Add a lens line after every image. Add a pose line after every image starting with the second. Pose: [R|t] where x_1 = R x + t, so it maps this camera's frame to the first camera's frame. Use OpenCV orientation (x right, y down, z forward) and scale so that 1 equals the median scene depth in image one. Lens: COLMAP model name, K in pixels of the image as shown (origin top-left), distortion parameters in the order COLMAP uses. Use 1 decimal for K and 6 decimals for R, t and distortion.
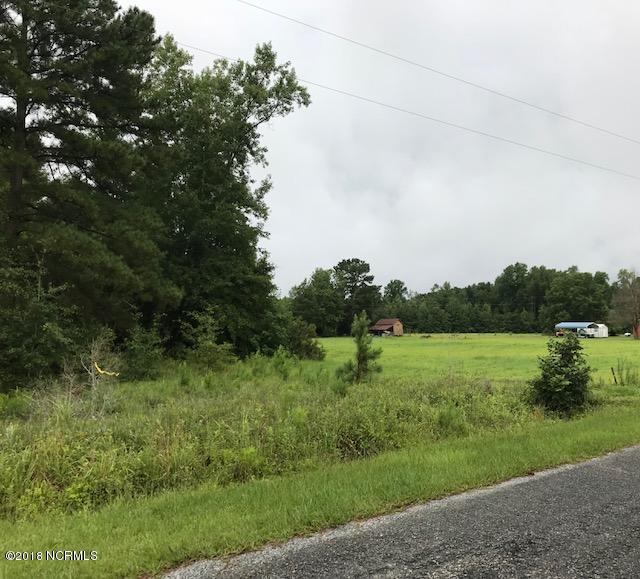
lens RADIAL K [[726.2, 0, 318.7], [0, 726.2, 288.7], [0, 0, 1]] dist [0.061275, 0.000000]
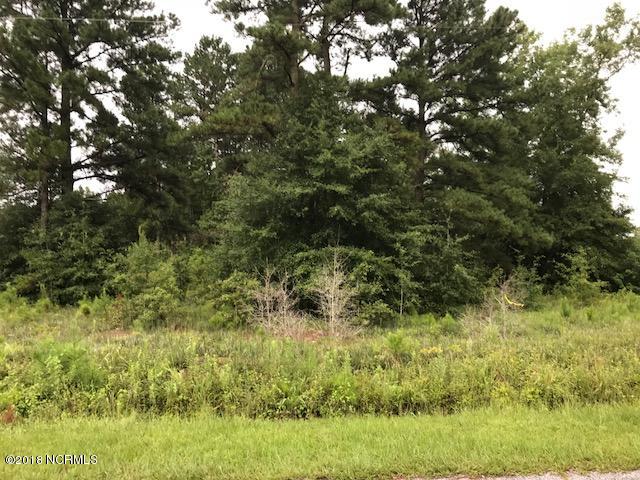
lens RADIAL K [[550.7, 0, 321.1], [0, 550.7, 243.3], [0, 0, 1]] dist [0.052079, -0.047217]
pose [[0.788187, -0.035844, -0.614391, 0.074637], [0.040361, 0.999164, -0.006514, 0.006555], [0.614110, -0.019663, 0.788975, 0.080331]]
